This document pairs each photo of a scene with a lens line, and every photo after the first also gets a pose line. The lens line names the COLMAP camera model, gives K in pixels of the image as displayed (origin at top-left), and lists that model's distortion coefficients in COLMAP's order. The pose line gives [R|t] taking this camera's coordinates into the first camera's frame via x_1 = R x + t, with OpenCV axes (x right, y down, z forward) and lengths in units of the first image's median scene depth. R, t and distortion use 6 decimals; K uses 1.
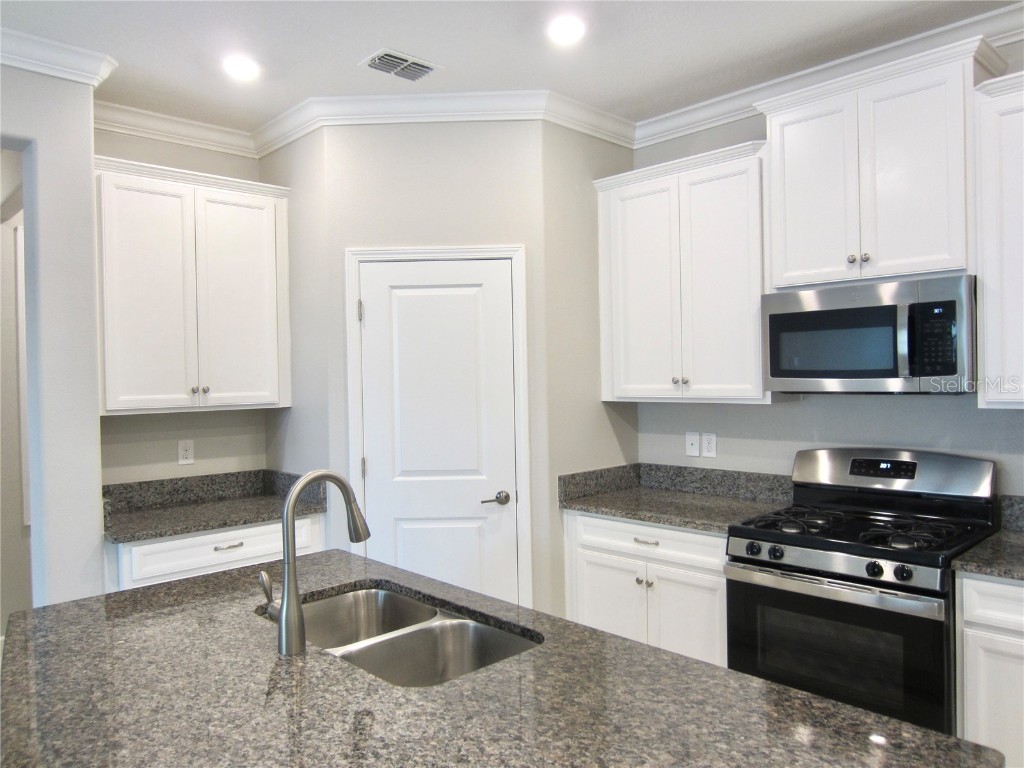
lens RADIAL K [[735.6, 0, 514.2], [0, 735.6, 384.0], [0, 0, 1]] dist [-0.016343, 0.003190]
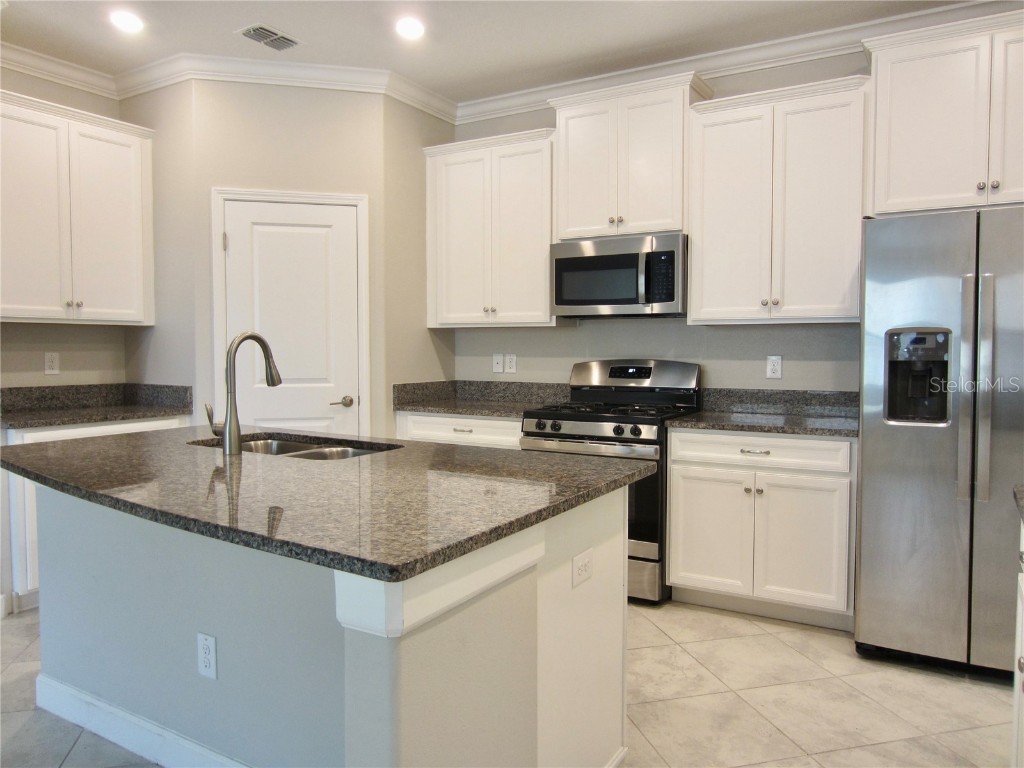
lens RADIAL K [[735.6, 0, 514.2], [0, 735.6, 384.0], [0, 0, 1]] dist [-0.016343, 0.003190]
pose [[0.964997, 0.007100, 0.262164, -0.073910], [-0.016800, 0.999254, 0.034774, 0.083882], [-0.261722, -0.037961, 0.964397, -0.275455]]
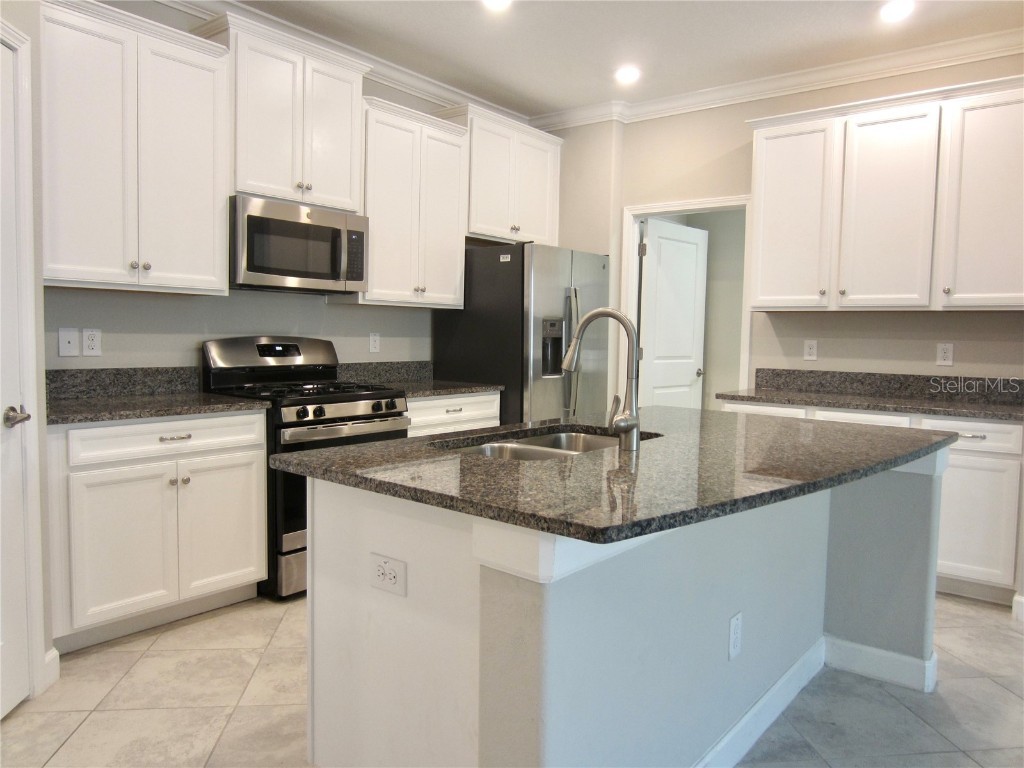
lens RADIAL K [[735.6, 0, 514.2], [0, 735.6, 384.0], [0, 0, 1]] dist [-0.016343, 0.003190]
pose [[-0.131105, -0.051551, 0.990027, -0.769291], [-0.007060, 0.998670, 0.051066, 0.095874], [-0.991343, -0.000294, -0.131294, 0.689345]]
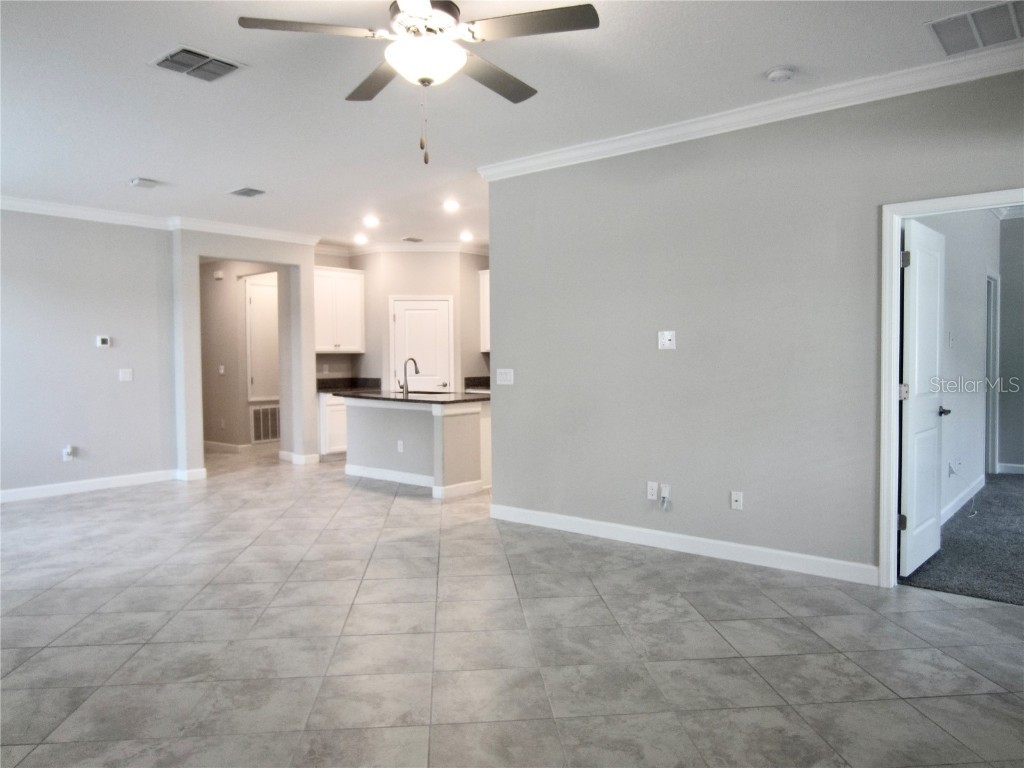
lens RADIAL K [[735.6, 0, 514.2], [0, 735.6, 384.0], [0, 0, 1]] dist [-0.016343, 0.003190]
pose [[0.994372, 0.005321, 0.105815, -0.052507], [-0.007676, 0.999732, 0.021857, 0.094307], [-0.105670, -0.022546, 0.994146, -1.984124]]
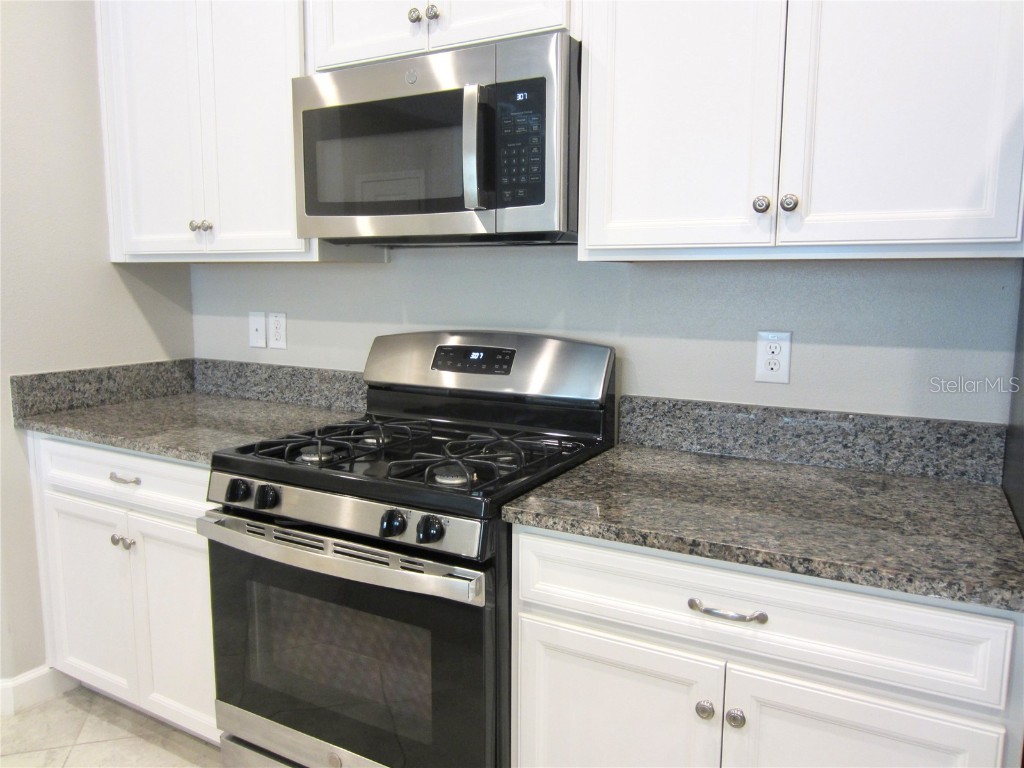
lens RADIAL K [[735.6, 0, 514.2], [0, 735.6, 384.0], [0, 0, 1]] dist [-0.016343, 0.003190]
pose [[0.953940, -0.014649, 0.299640, 0.305631], [-0.023243, 0.992196, 0.122503, 0.048926], [-0.299096, -0.123824, 0.946155, 0.313637]]
